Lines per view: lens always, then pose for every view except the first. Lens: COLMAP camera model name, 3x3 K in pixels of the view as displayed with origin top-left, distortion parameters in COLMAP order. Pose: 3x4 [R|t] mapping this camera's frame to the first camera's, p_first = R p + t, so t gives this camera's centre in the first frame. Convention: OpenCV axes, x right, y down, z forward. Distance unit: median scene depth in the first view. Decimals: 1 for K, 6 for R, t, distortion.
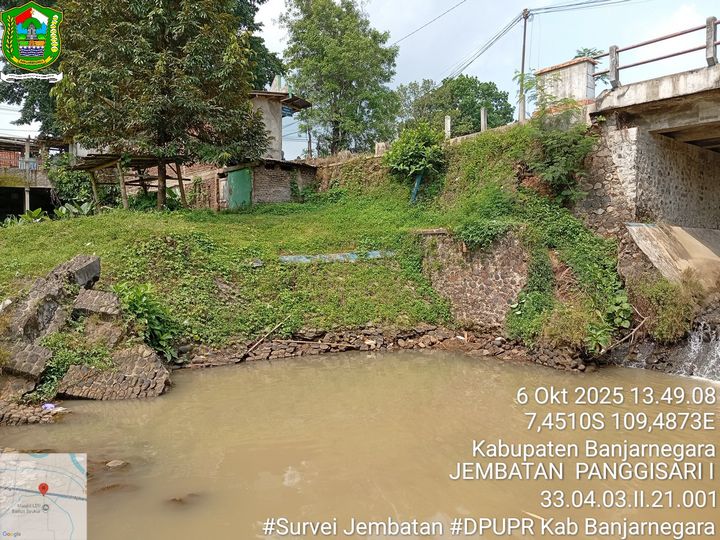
lens RADIAL K [[557.7, 0, 358.5], [0, 557.7, 274.9], [0, 0, 1]] dist [0.049592, -0.111347]
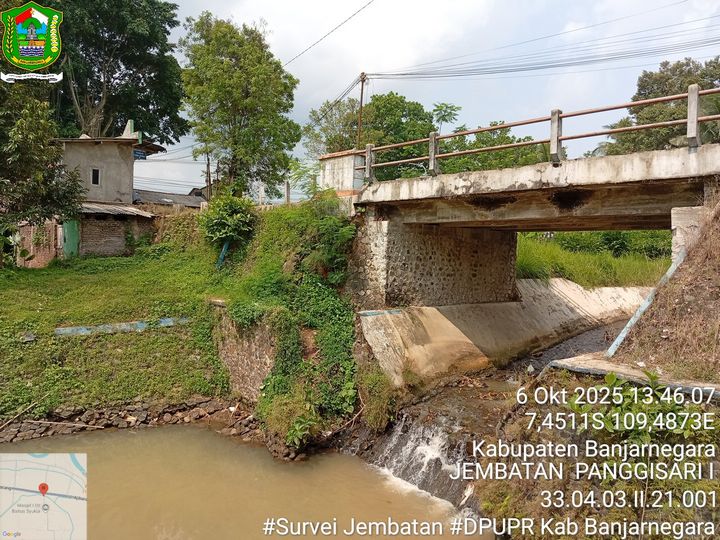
lens RADIAL K [[557.7, 0, 366.9], [0, 557.7, 268.1], [0, 0, 1]] dist [0.049592, -0.111347]
pose [[0.995027, 0.021794, 0.097187, 0.338981], [-0.020518, 0.999690, -0.014104, -0.149071], [-0.097465, 0.012040, 0.995166, -0.082069]]
